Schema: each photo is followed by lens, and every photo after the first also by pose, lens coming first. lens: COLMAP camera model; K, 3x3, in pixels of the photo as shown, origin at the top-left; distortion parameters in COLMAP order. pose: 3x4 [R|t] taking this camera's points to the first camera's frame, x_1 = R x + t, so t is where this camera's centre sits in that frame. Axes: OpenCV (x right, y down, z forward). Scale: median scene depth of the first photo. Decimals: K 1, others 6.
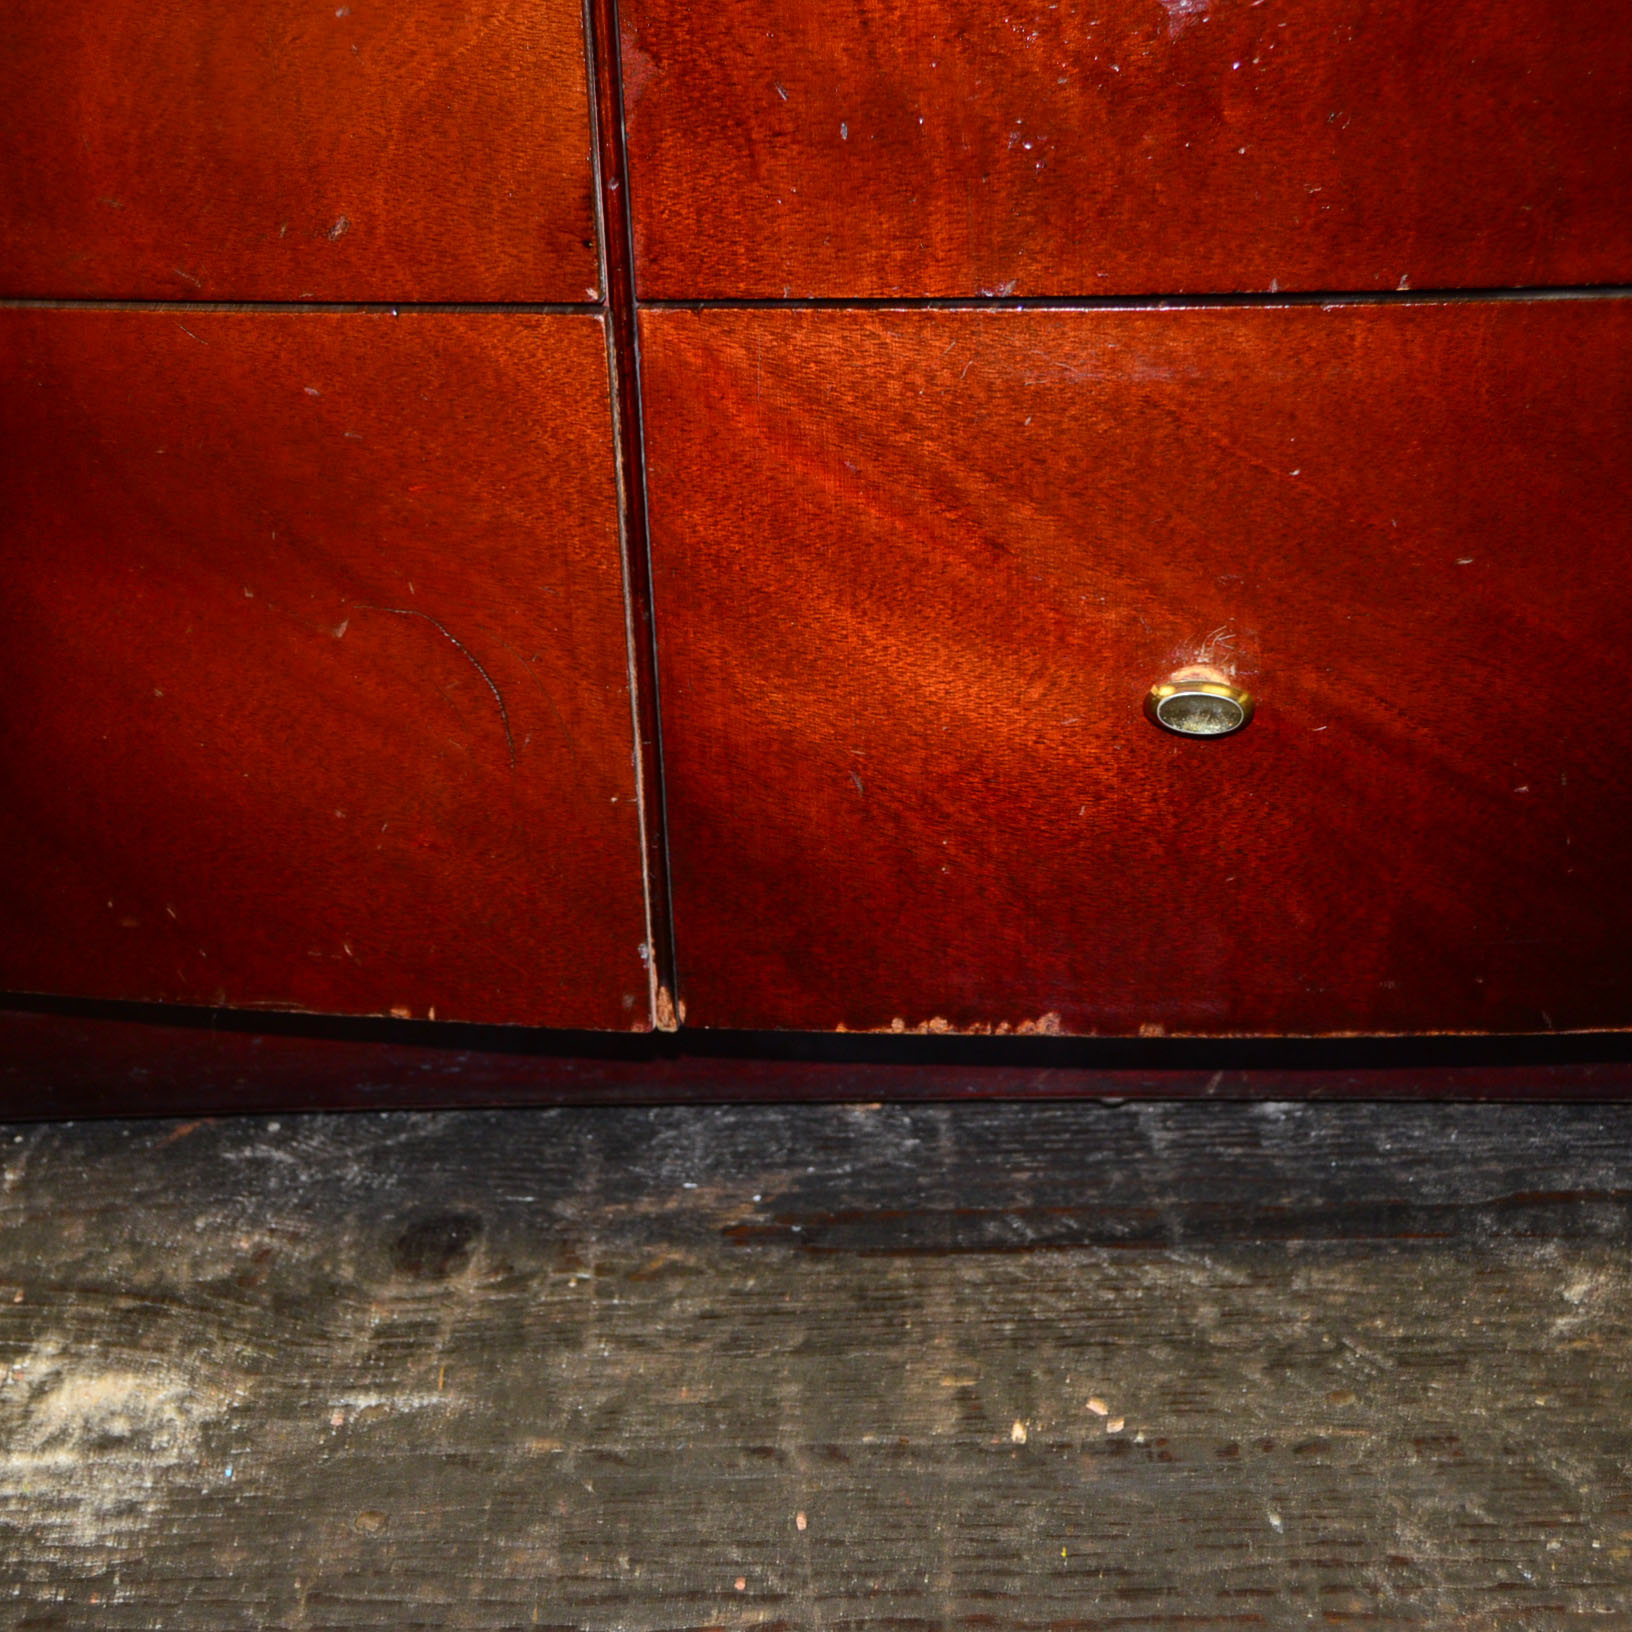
lens RADIAL K [[2907.2, 0, 831.7], [0, 2907.2, 820.2], [0, 0, 1]] dist [-0.025520, 0.000000]
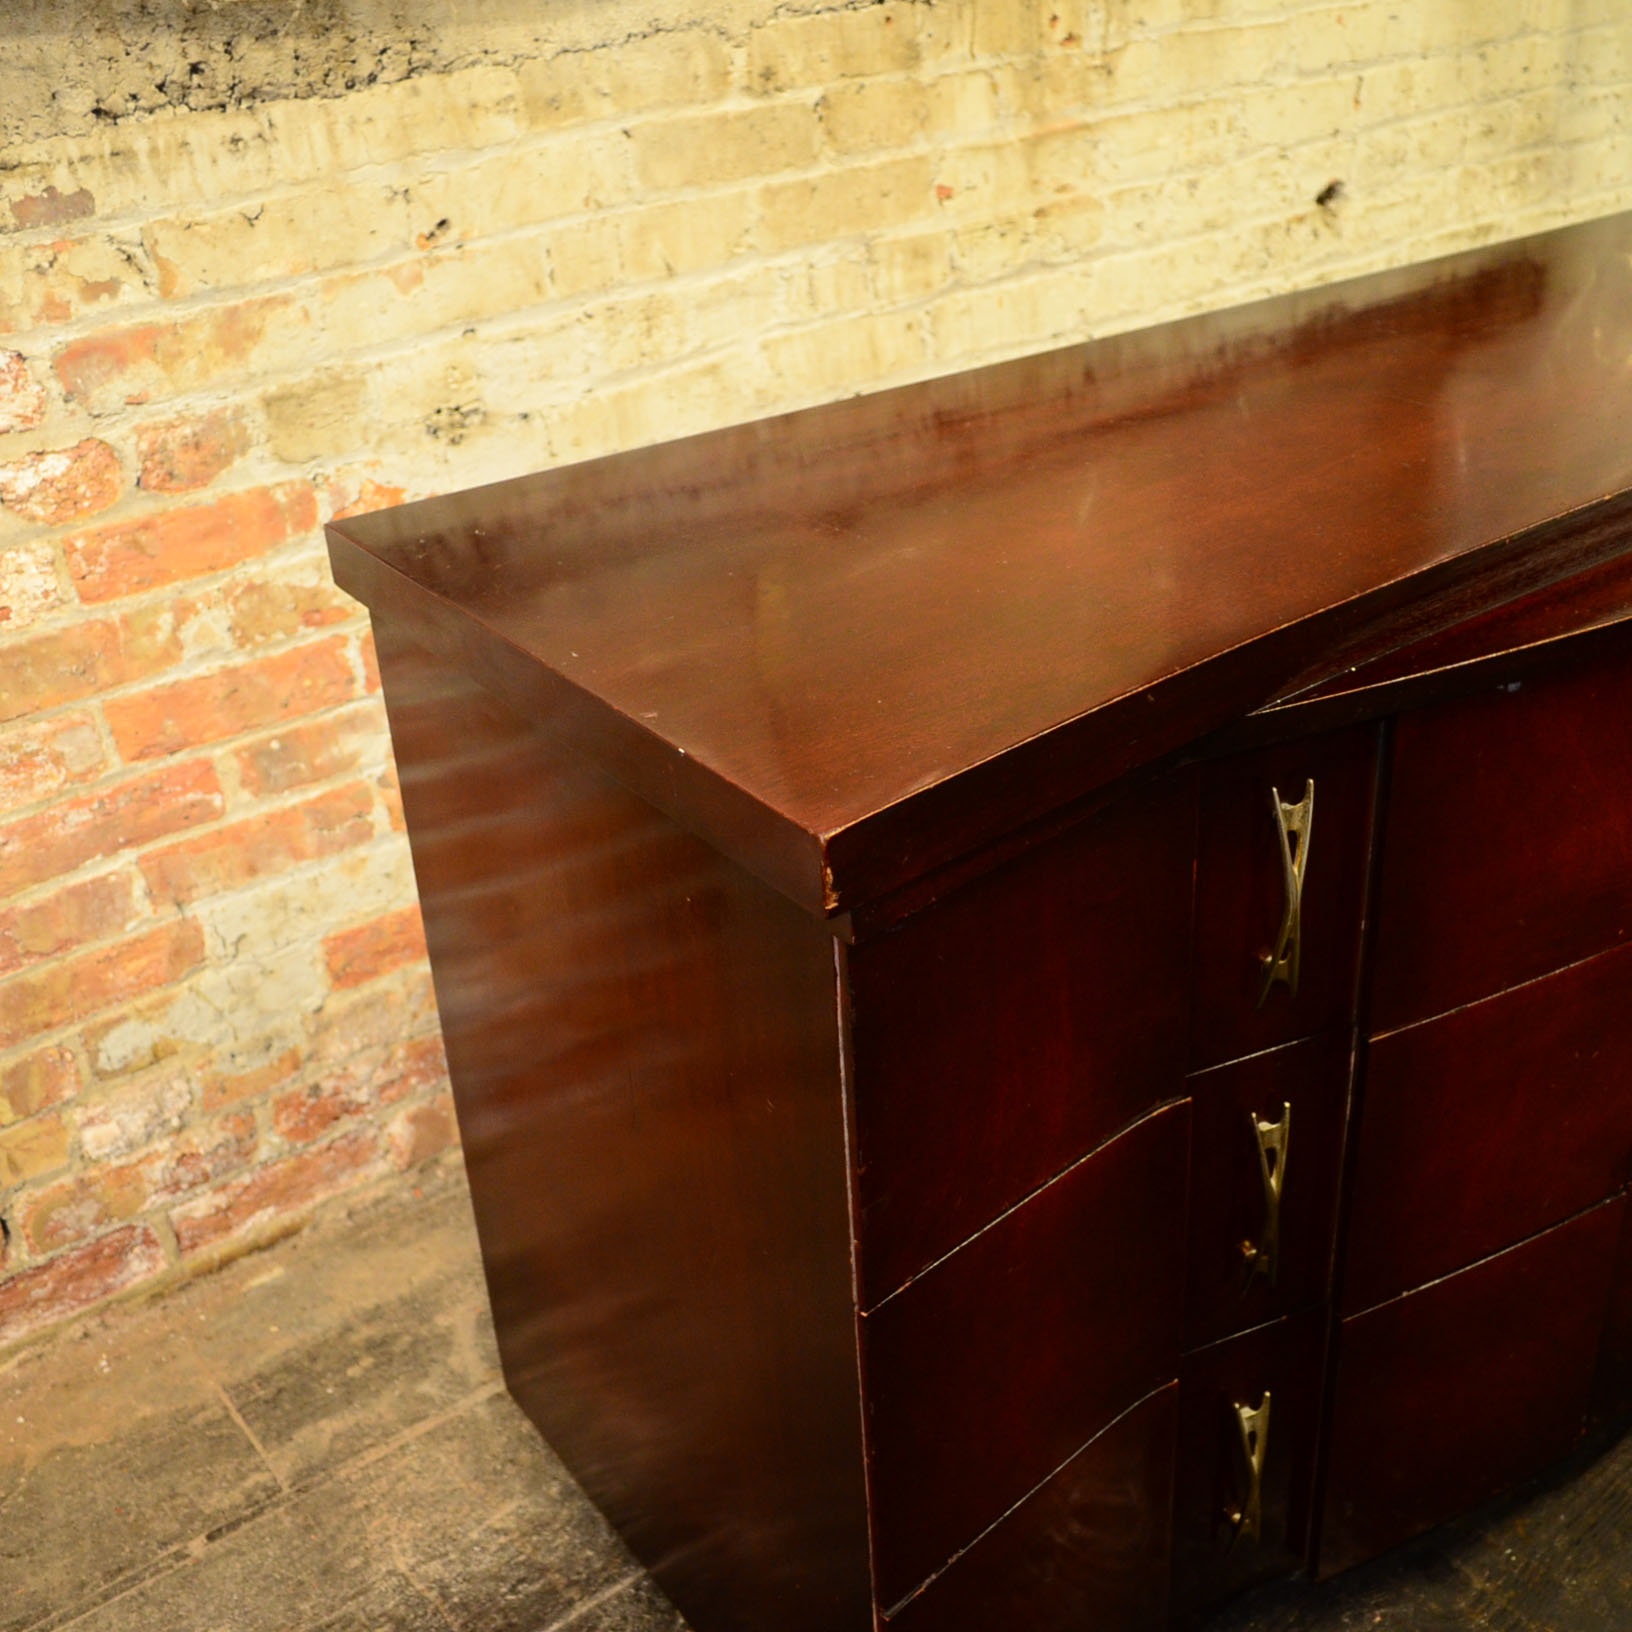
lens RADIAL K [[1898.6, 0, 835.6], [0, 1898.6, 830.5], [0, 0, 1]] dist [-0.012230, 0.000000]
pose [[0.778521, -0.298810, 0.551921, -1.220622], [0.272436, 0.953114, 0.131726, -0.760144], [-0.565405, 0.047812, 0.823426, 0.089453]]
